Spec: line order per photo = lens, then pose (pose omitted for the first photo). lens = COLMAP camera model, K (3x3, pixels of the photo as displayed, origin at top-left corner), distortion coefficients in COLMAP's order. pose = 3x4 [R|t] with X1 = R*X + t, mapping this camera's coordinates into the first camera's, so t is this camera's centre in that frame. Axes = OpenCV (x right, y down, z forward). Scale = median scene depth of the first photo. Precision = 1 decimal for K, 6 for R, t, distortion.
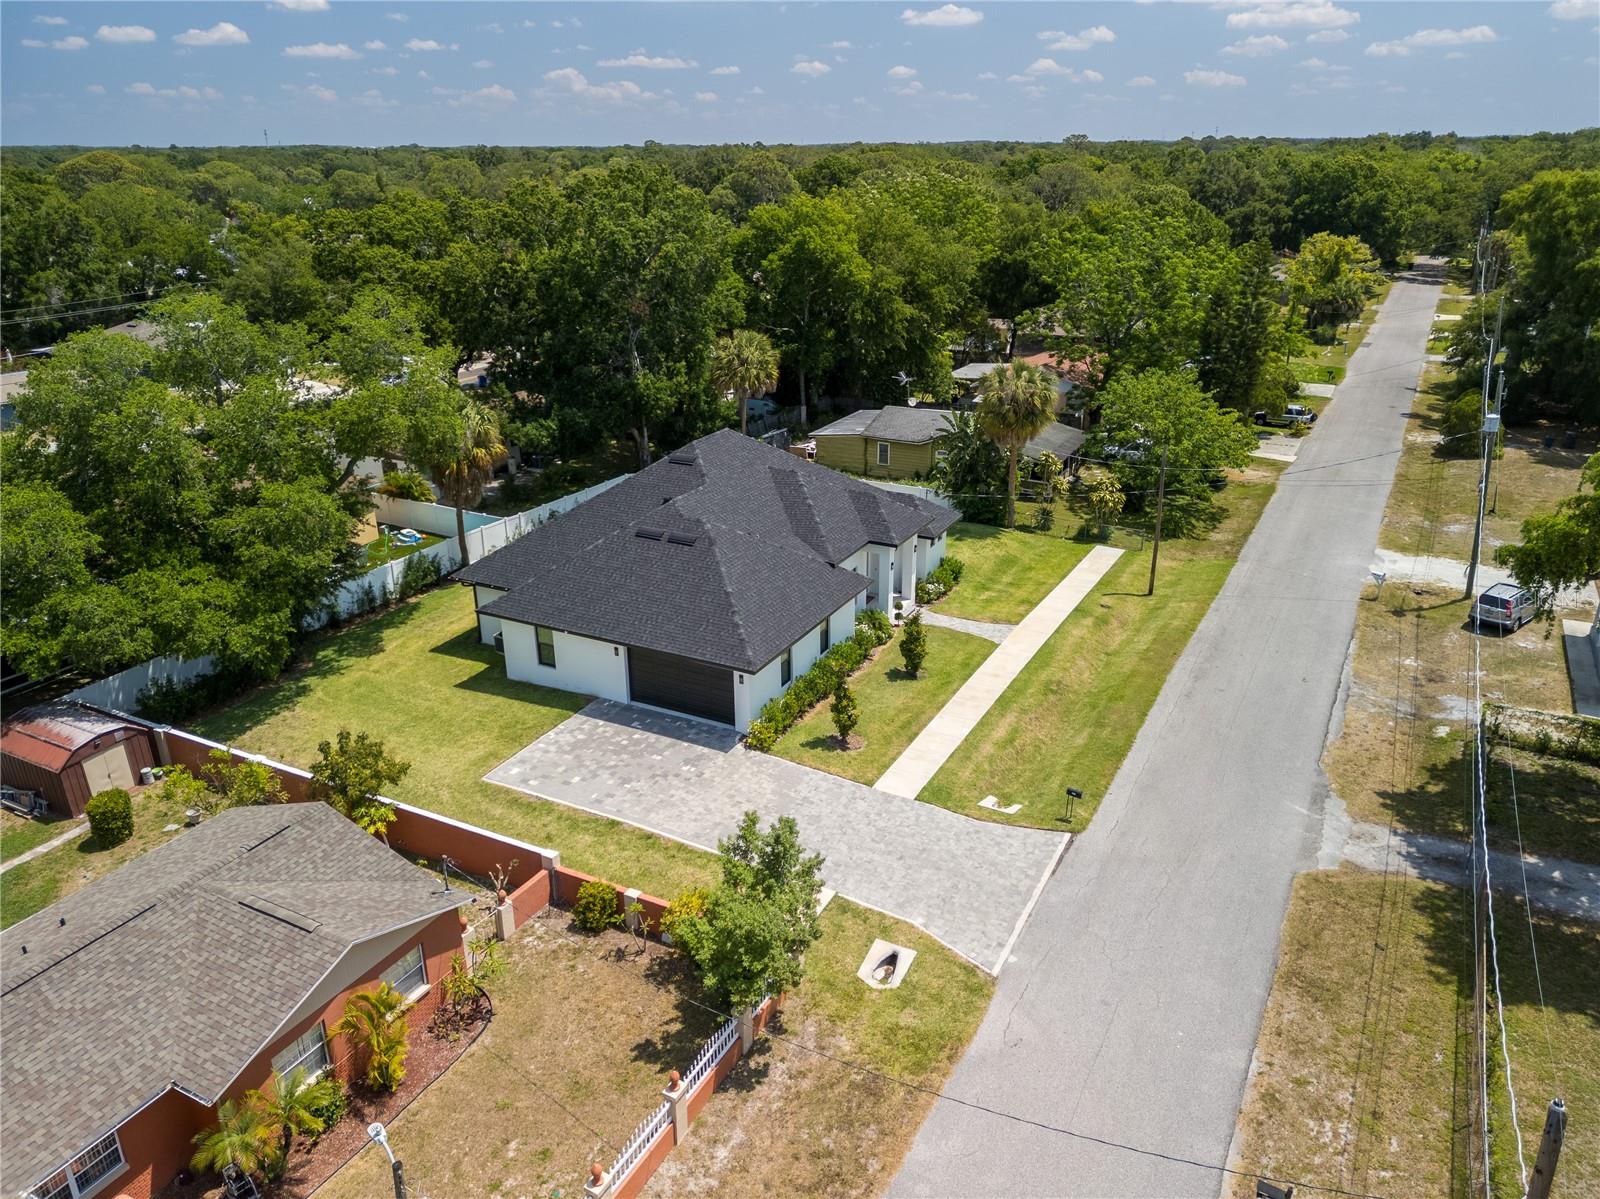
lens RADIAL K [[1123.7, 0, 800.0], [0, 1123.7, 599.5], [0, 0, 1]] dist [0.074725, -0.071717]
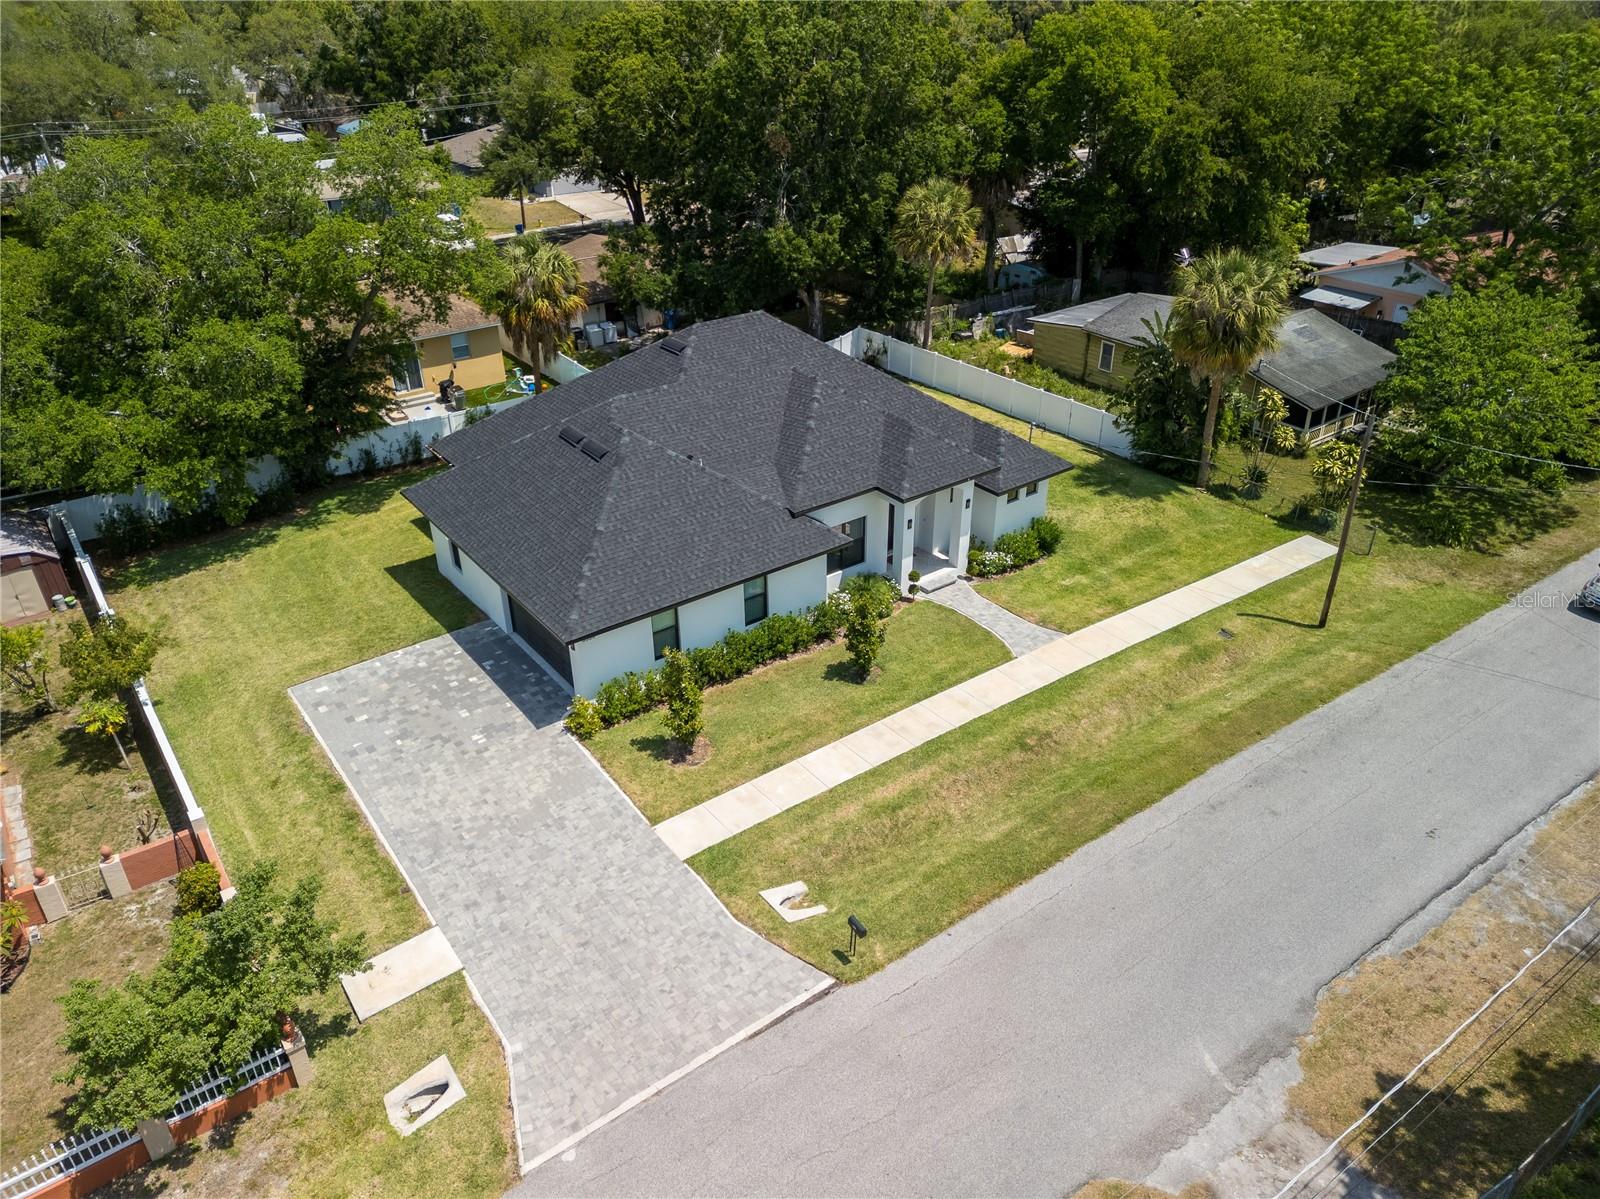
lens RADIAL K [[1123.7, 0, 800.0], [0, 1123.7, 599.5], [0, 0, 1]] dist [0.074725, -0.071717]
pose [[0.902544, 0.213397, -0.374001, 0.340915], [-0.159337, 0.972420, 0.170328, -0.107273], [0.400034, -0.094136, 0.911653, 0.301695]]
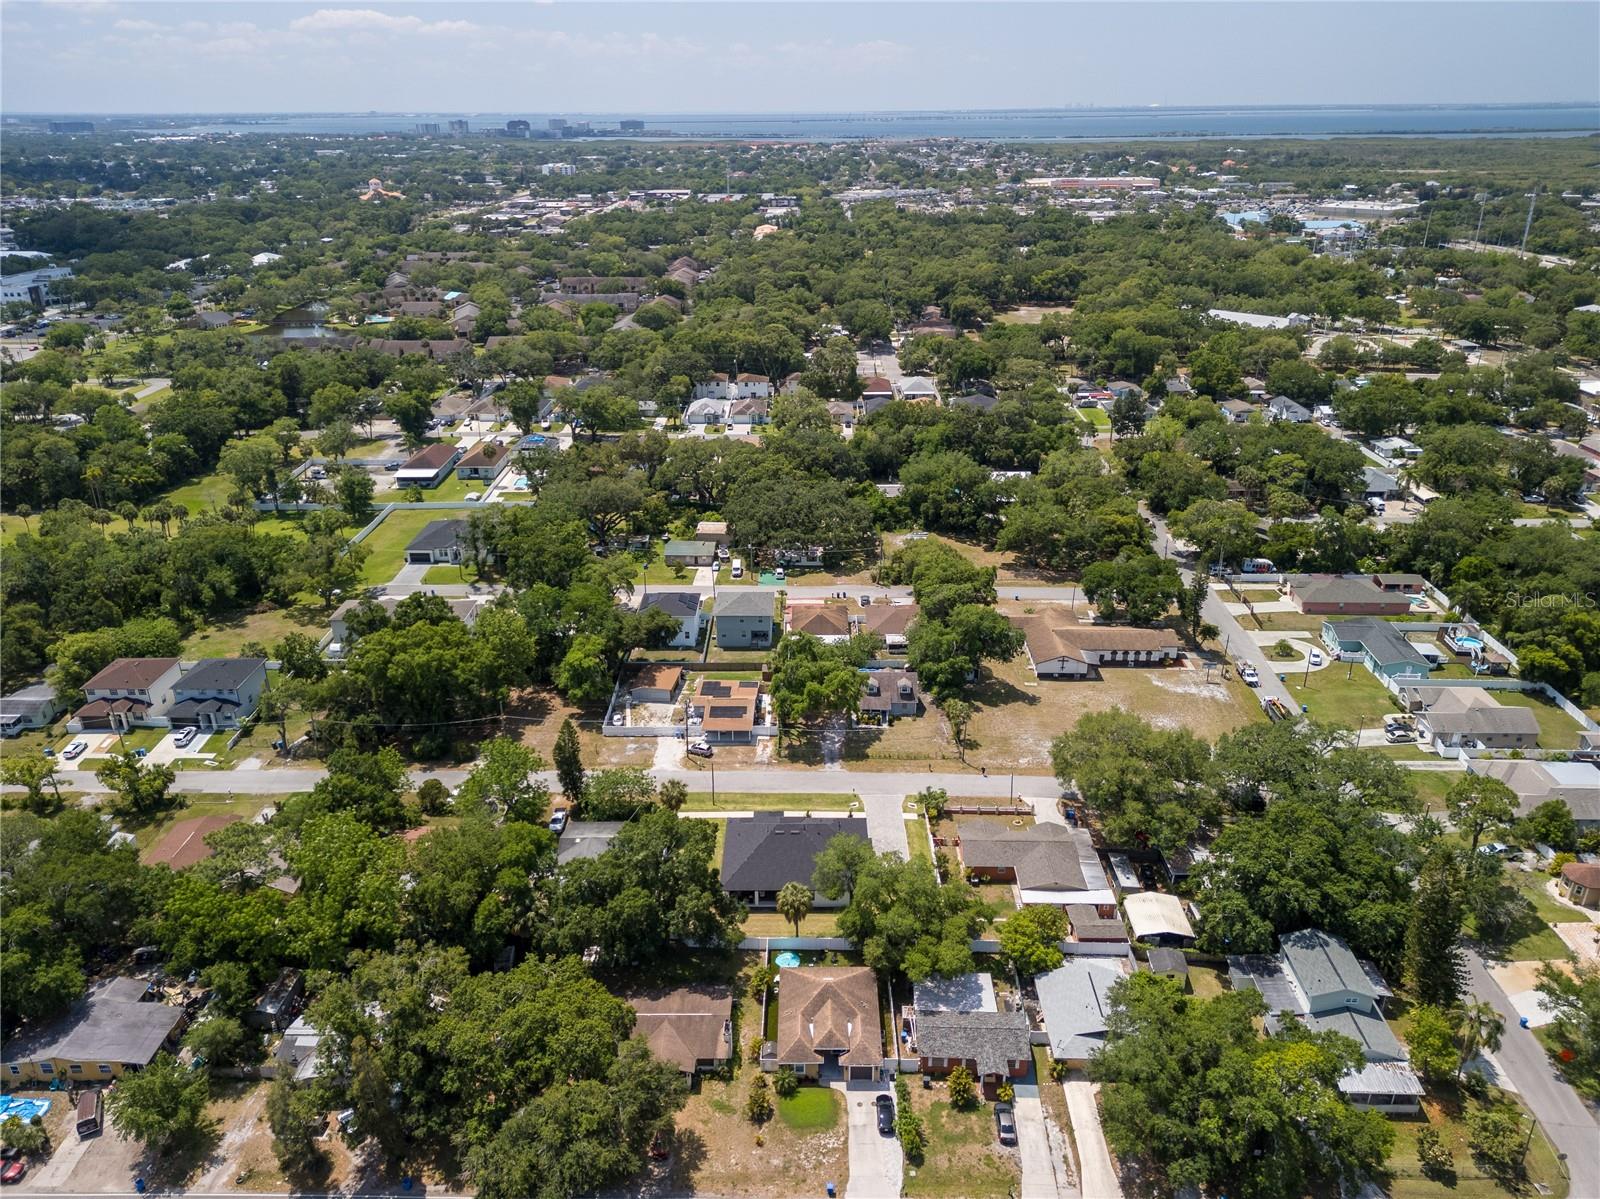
lens RADIAL K [[1123.7, 0, 800.0], [0, 1123.7, 599.5], [0, 0, 1]] dist [0.074725, -0.071717]
pose [[-0.453475, -0.346718, 0.821065, -2.679357], [0.343532, 0.782055, 0.519978, -2.449017], [-0.822403, 0.517859, -0.235534, 1.522568]]
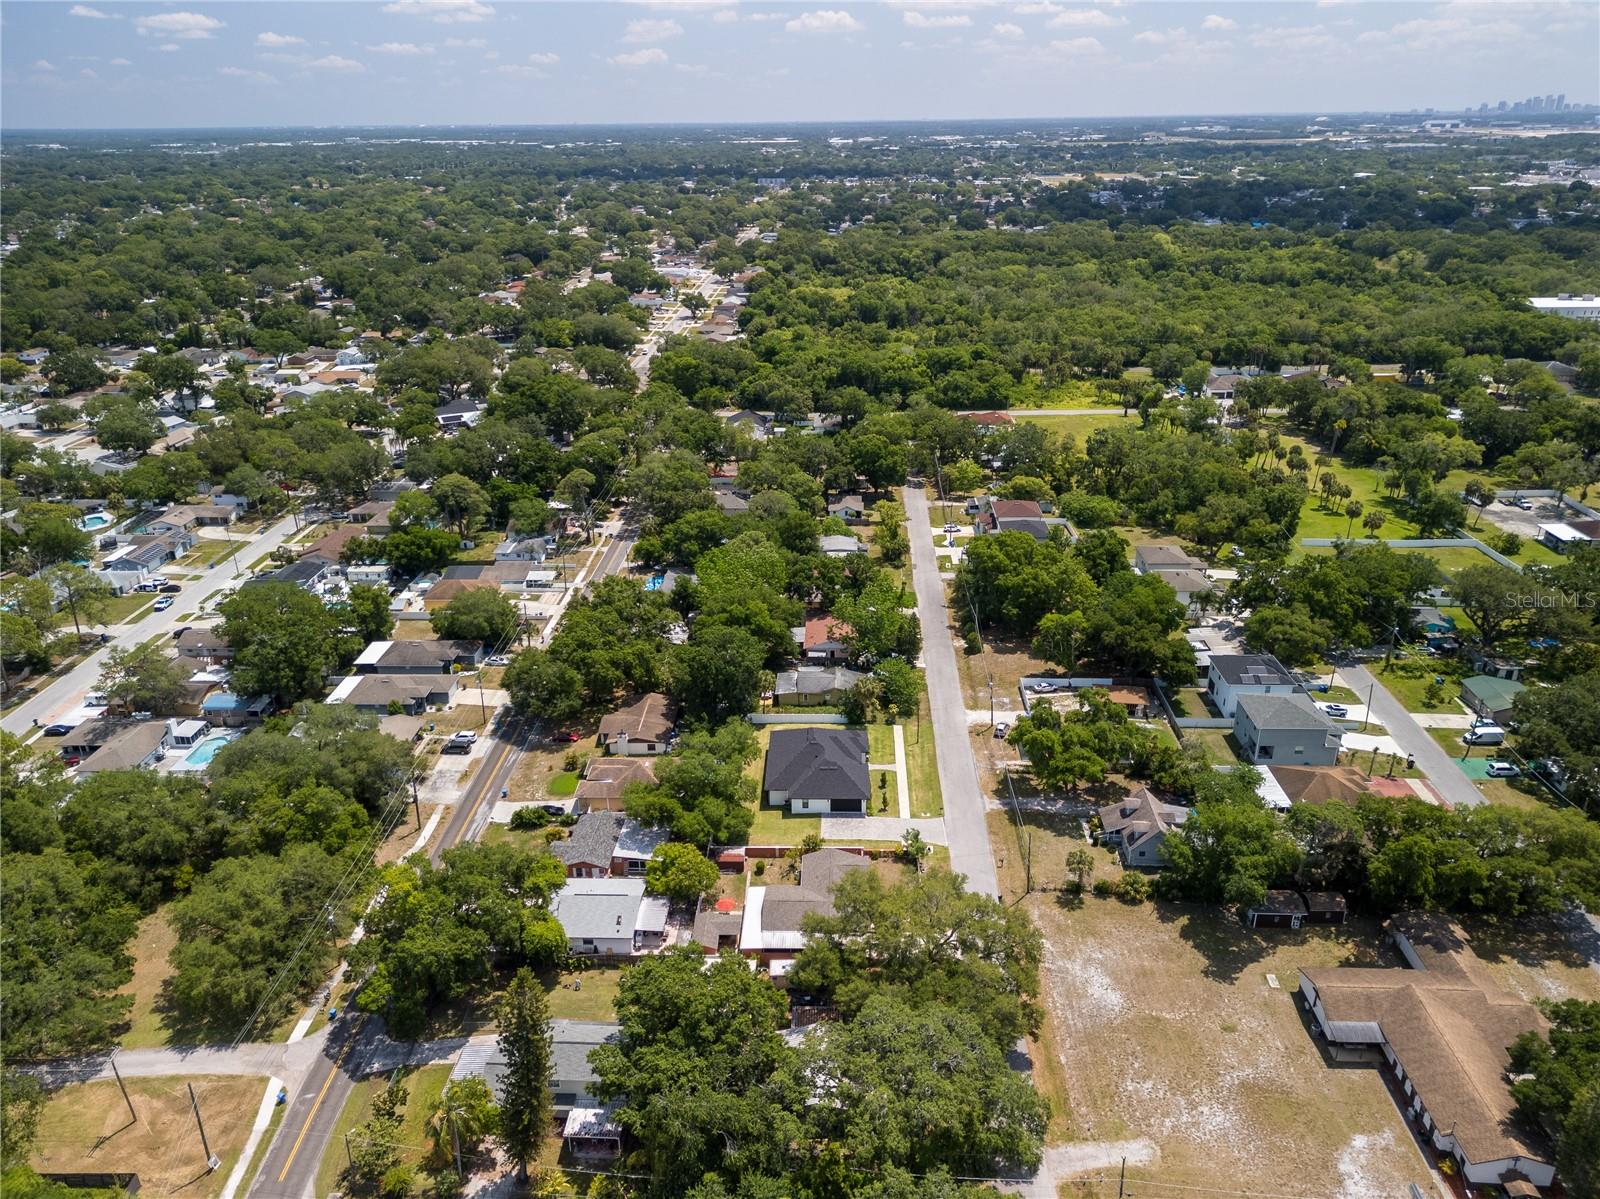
lens RADIAL K [[1123.7, 0, 800.0], [0, 1123.7, 599.5], [0, 0, 1]] dist [0.074725, -0.071717]
pose [[0.896797, -0.176743, 0.405606, -1.661515], [0.167995, 0.984116, 0.057390, -0.860170], [-0.409307, 0.016673, 0.912244, -2.504066]]
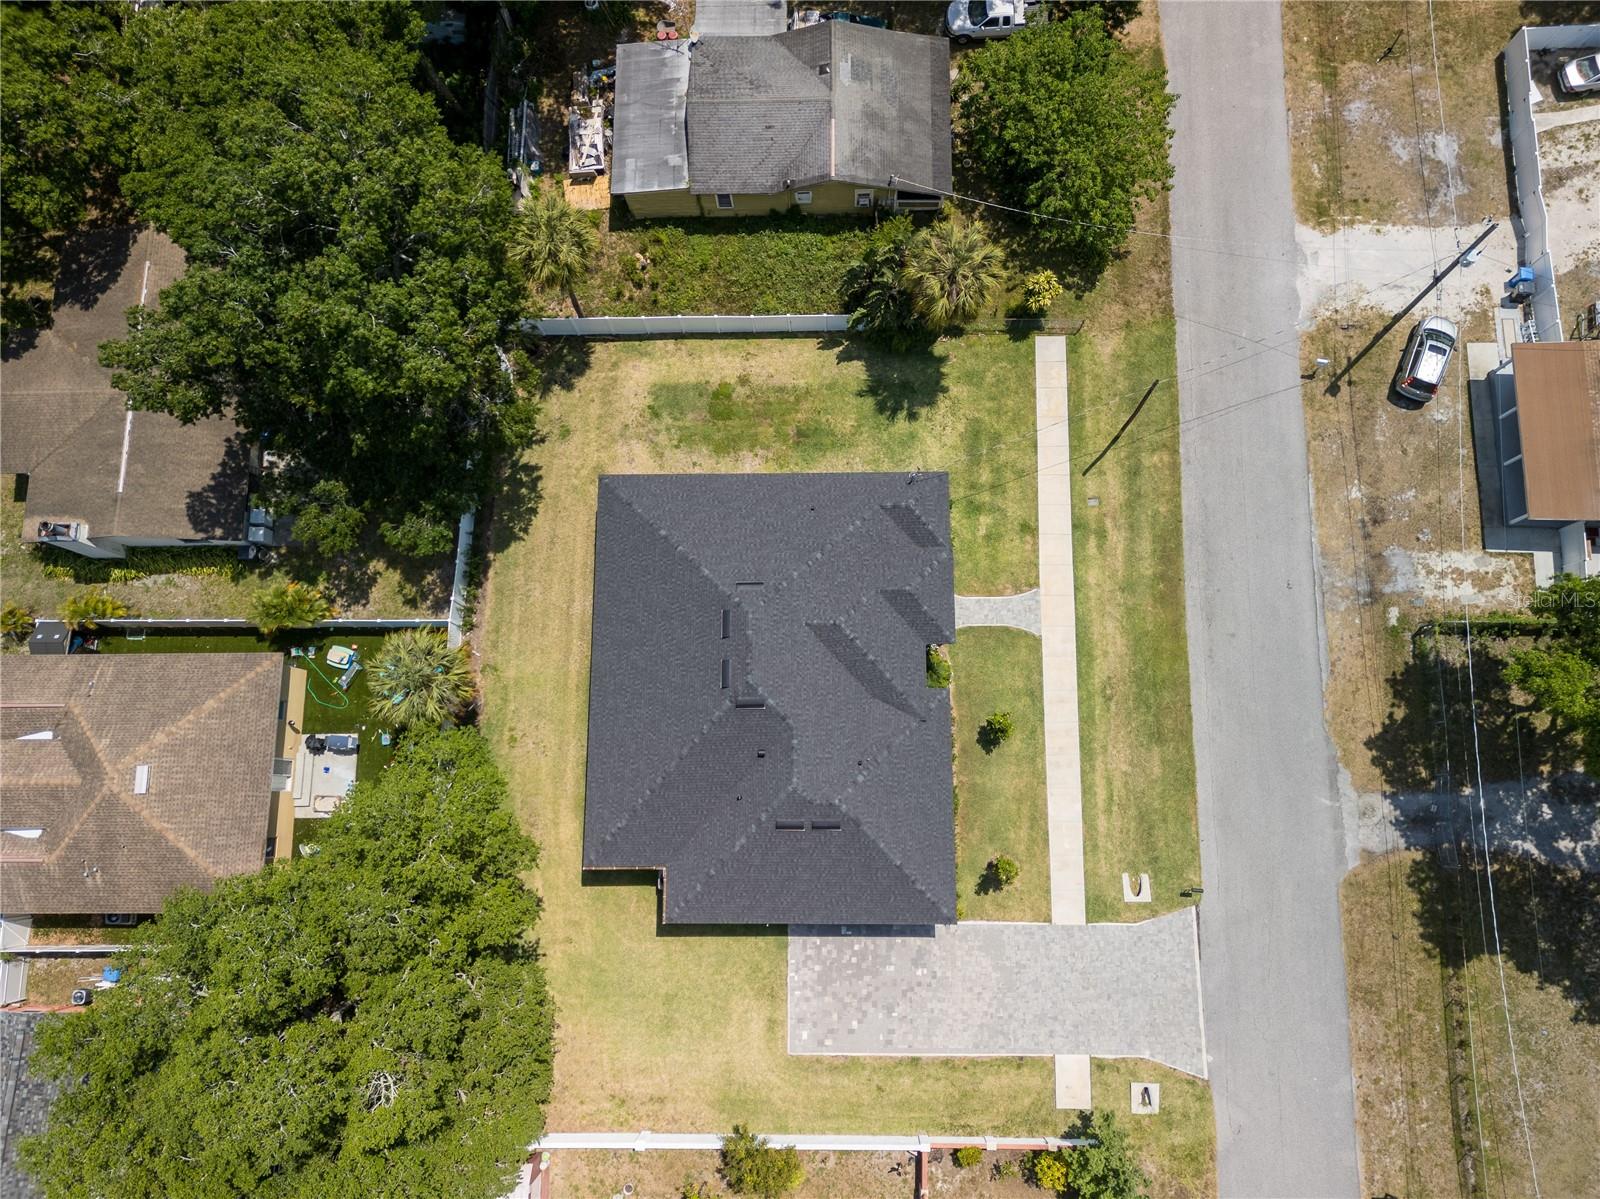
lens RADIAL K [[1123.7, 0, 800.0], [0, 1123.7, 599.5], [0, 0, 1]] dist [0.074725, -0.071717]
pose [[0.884246, -0.462296, 0.066275, -0.095646], [0.197629, 0.498974, 0.843782, -1.036409], [-0.423146, -0.733012, 0.532579, 0.577714]]
